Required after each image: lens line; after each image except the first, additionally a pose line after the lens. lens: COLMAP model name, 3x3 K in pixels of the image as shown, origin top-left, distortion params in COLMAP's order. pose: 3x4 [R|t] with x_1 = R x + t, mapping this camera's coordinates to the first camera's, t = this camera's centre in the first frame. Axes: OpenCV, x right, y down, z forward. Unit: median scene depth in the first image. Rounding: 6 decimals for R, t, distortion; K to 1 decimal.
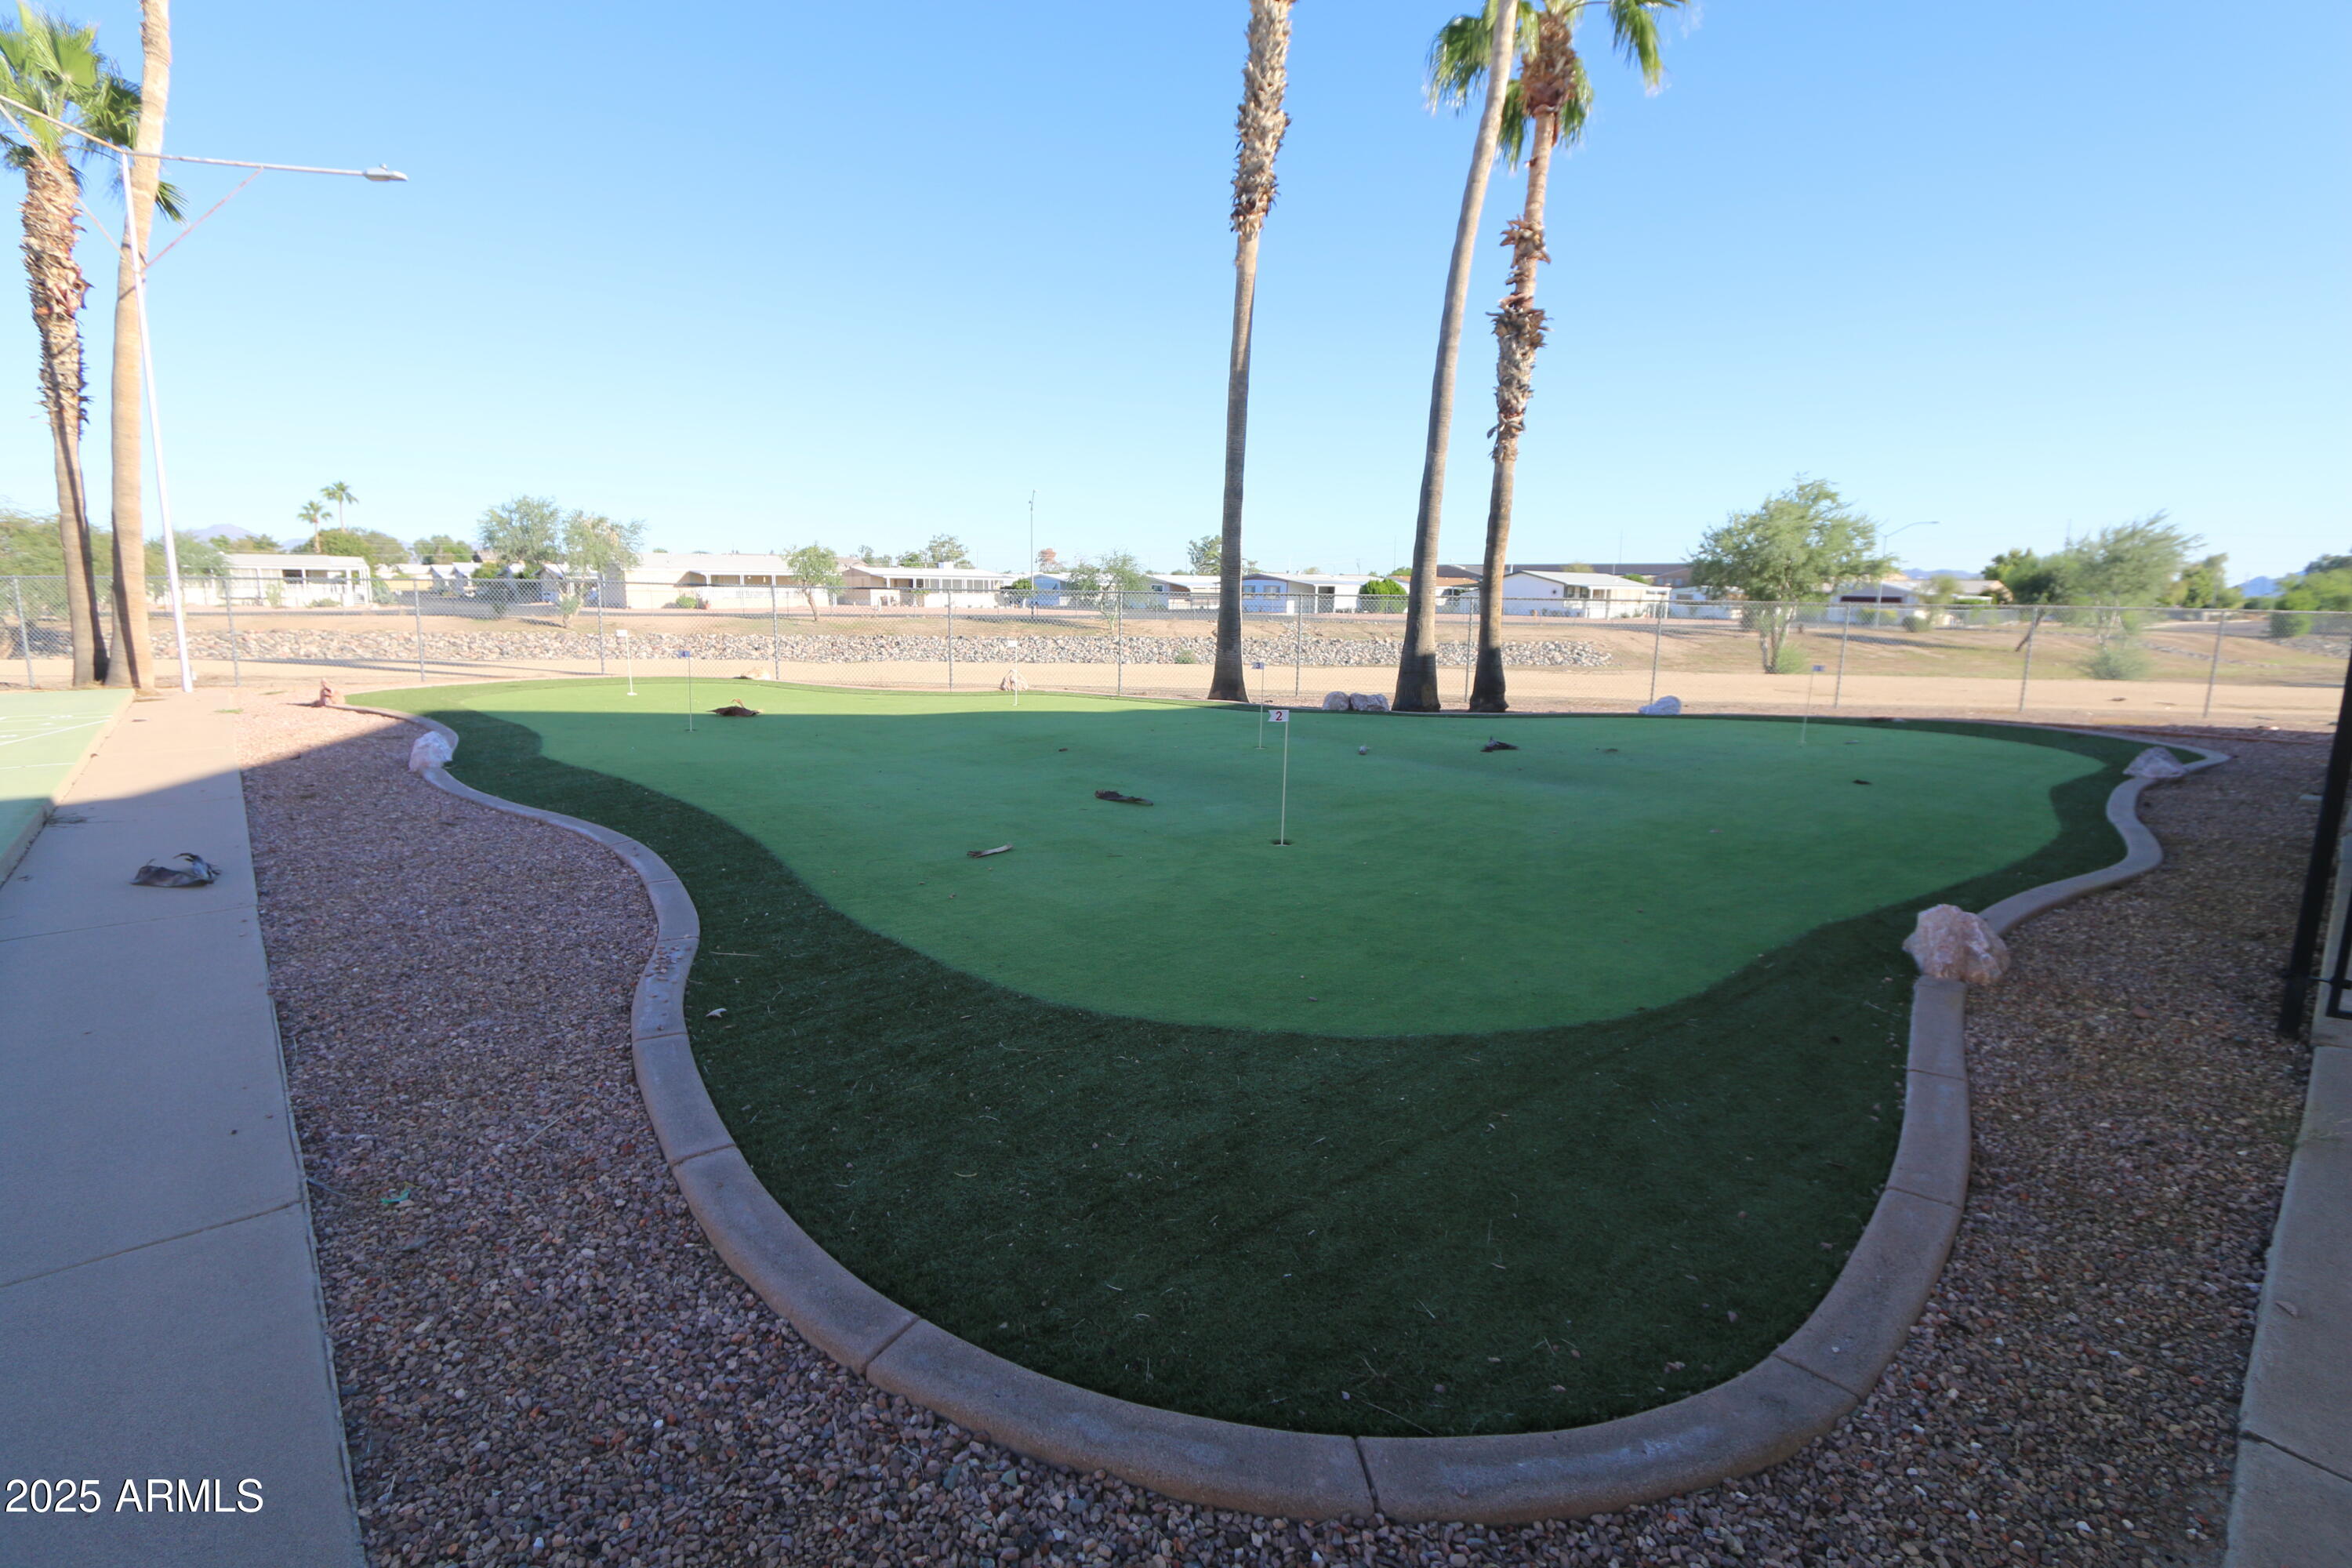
lens RADIAL K [[1099.5, 0, 1185.1], [0, 1099.5, 762.4], [0, 0, 1]] dist [-0.015109, 0.000308]
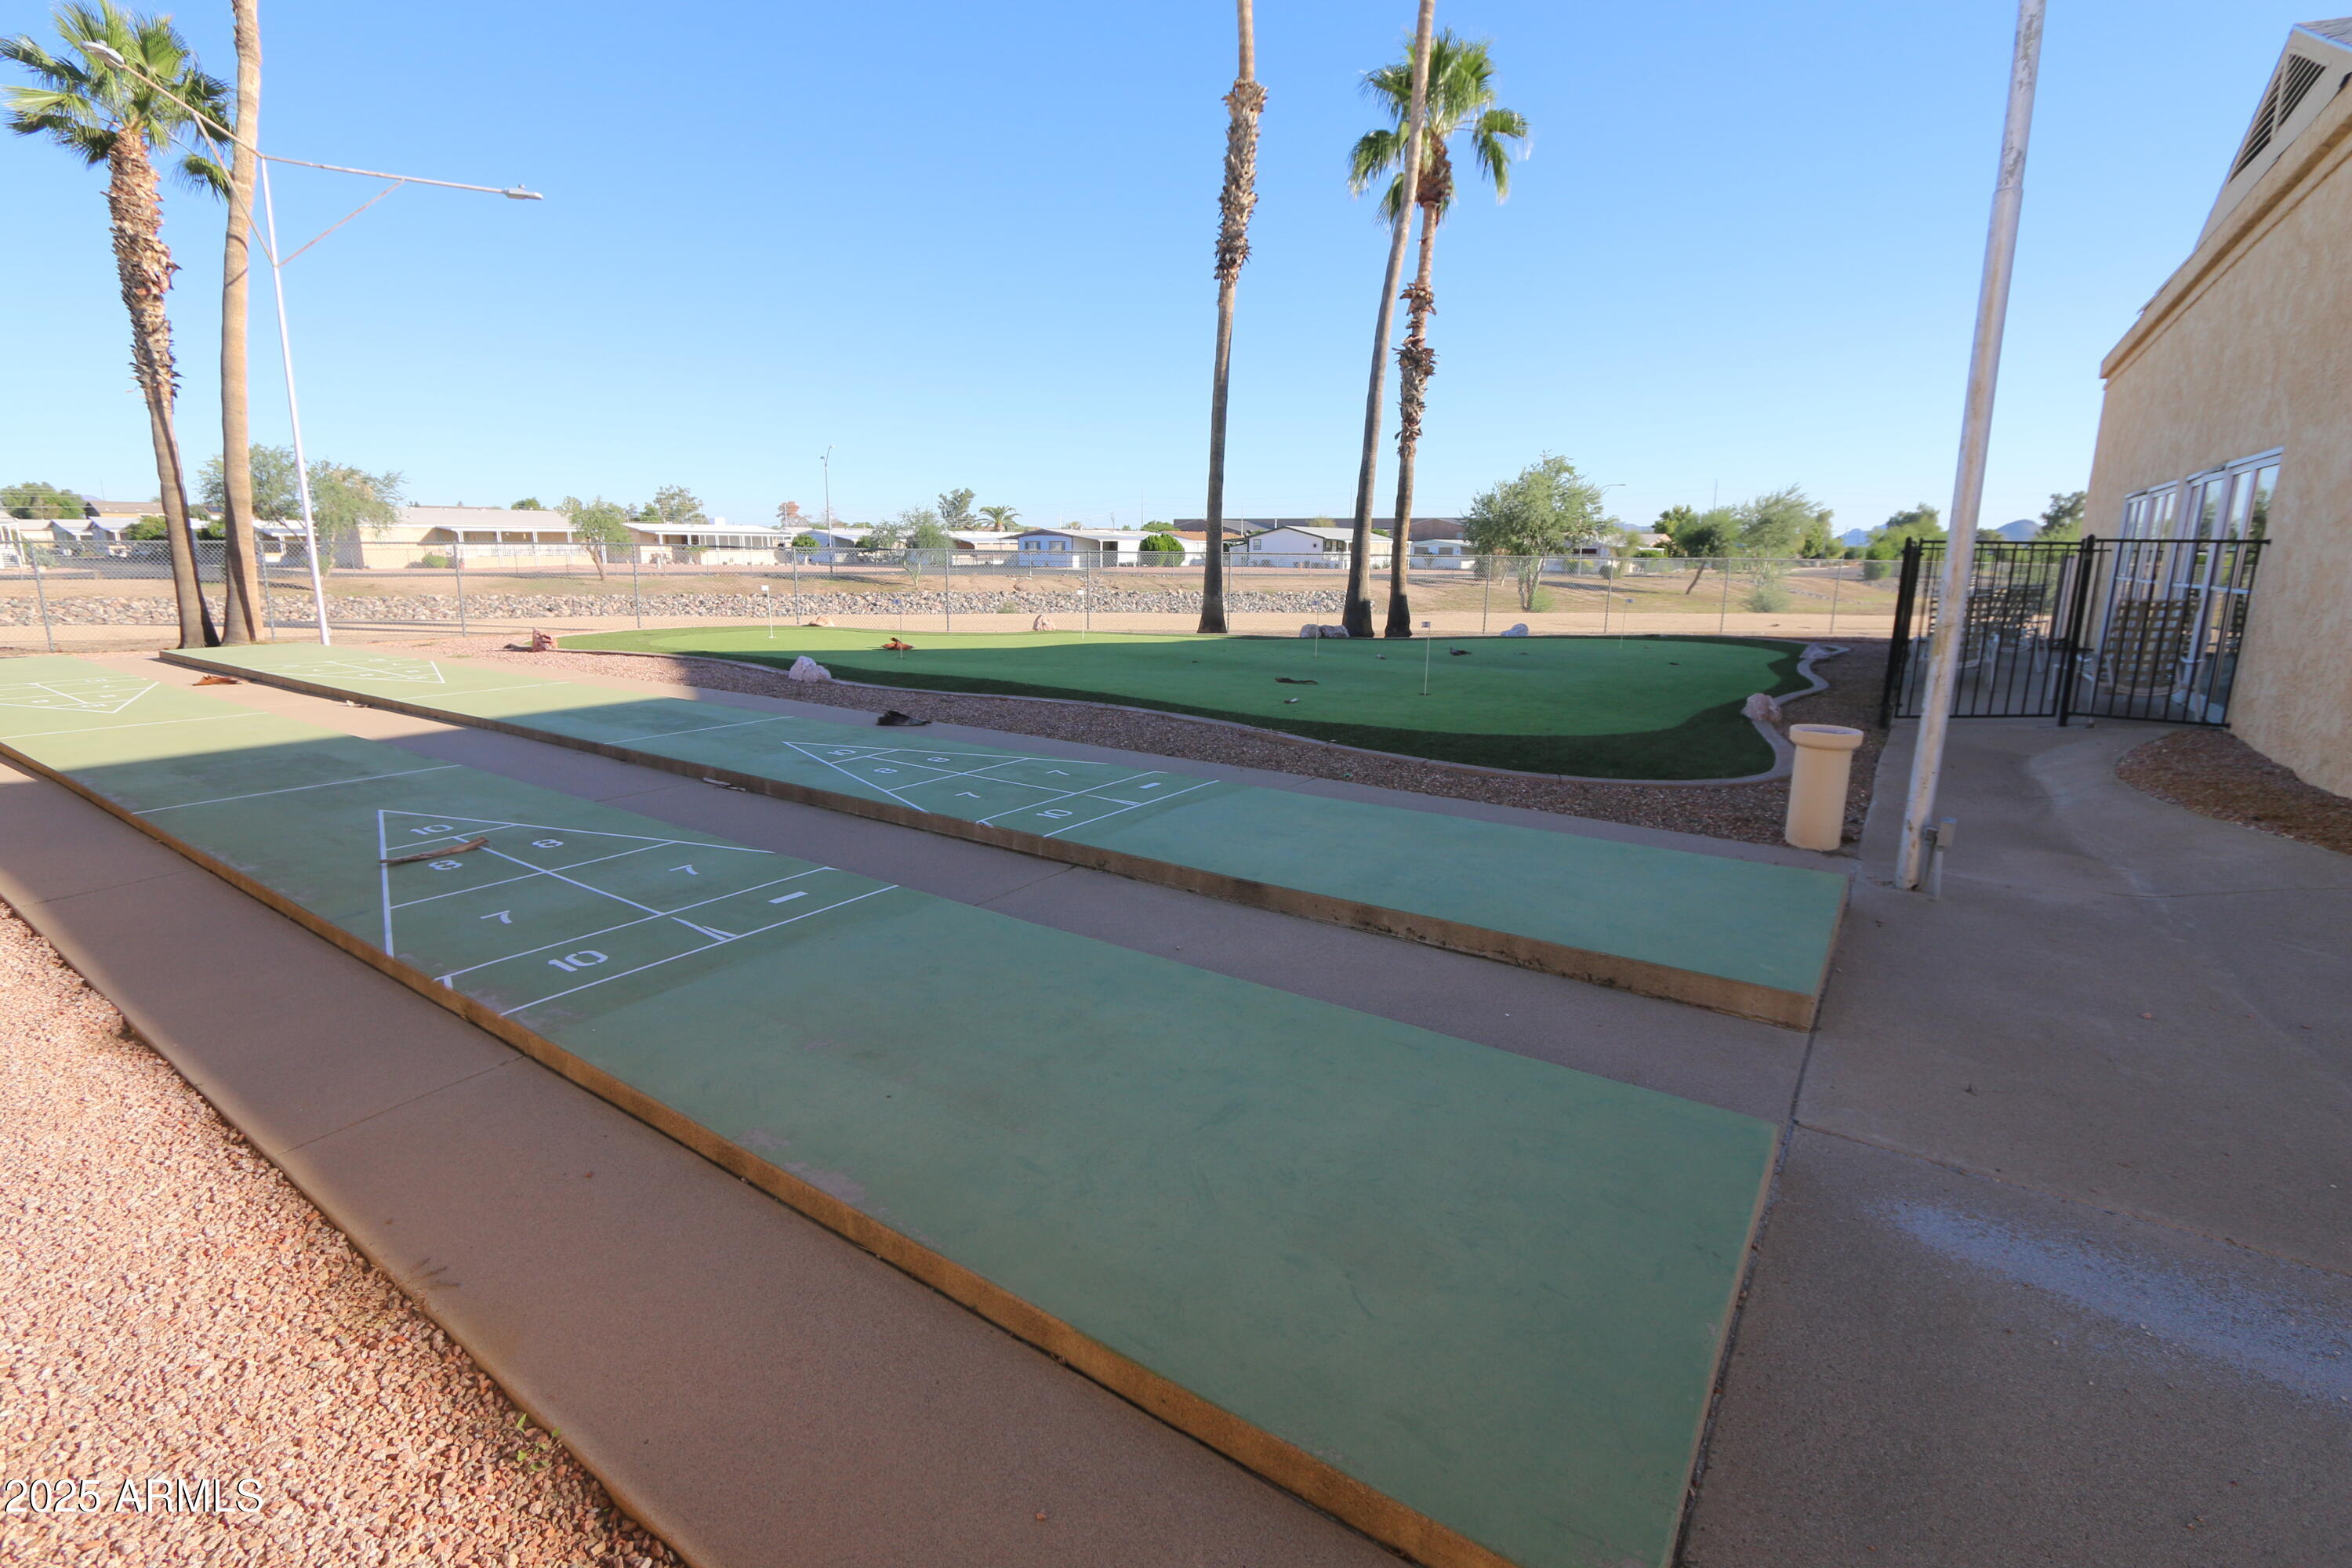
lens RADIAL K [[1162.3, 0, 1160.1], [0, 1162.3, 776.5], [0, 0, 1]] dist [-0.010766, -0.001717]
pose [[0.970218, -0.050524, 0.236904, -0.194652], [0.040265, 0.998038, 0.047947, 0.024080], [-0.238862, -0.036980, 0.970349, -0.188239]]
